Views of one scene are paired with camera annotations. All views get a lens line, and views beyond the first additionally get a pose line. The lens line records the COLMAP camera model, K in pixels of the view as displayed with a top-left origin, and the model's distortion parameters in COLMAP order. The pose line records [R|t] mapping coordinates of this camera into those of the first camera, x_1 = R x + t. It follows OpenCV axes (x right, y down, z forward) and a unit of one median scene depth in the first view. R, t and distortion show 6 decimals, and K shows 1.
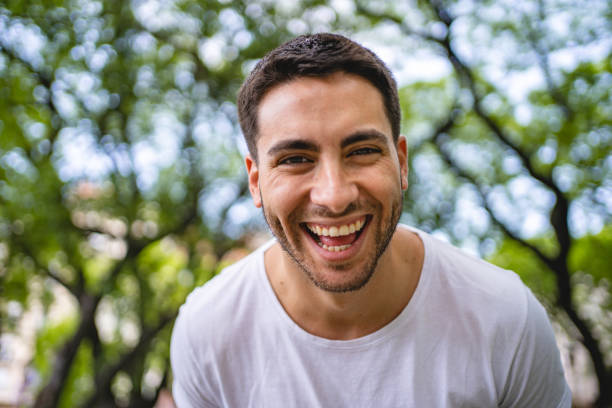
lens RADIAL K [[589.1, 0, 307.4], [0, 589.1, 185.8], [0, 0, 1]] dist [-0.008825, -0.005202]
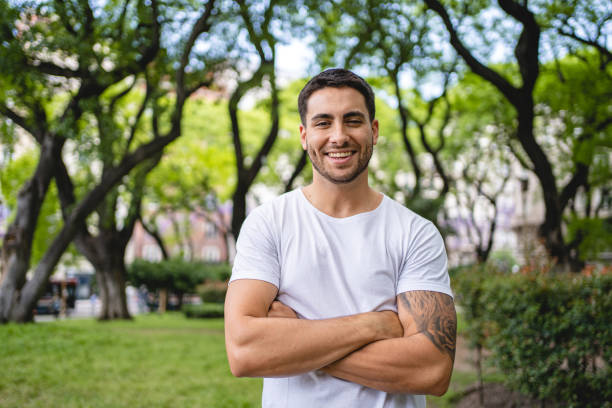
lens RADIAL K [[656.5, 0, 305.0], [0, 656.5, 200.8], [0, 0, 1]] dist [0.091969, 0.019742]
pose [[0.997700, -0.025170, 0.062935, -0.021824], [0.004951, 0.953079, 0.302680, -0.045792], [-0.067601, -0.301672, 0.951012, -0.127982]]
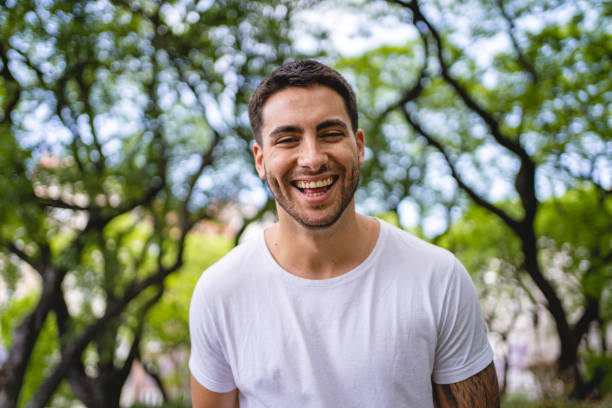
lens RADIAL K [[624.1, 0, 303.5], [0, 624.1, 195.5], [0, 0, 1]] dist [0.009200, 0.012012]
pose [[0.998628, -0.016222, 0.049782, -0.005491], [0.012889, 0.997699, 0.066562, -0.000392], [-0.050747, -0.065829, 0.996540, -0.056506]]
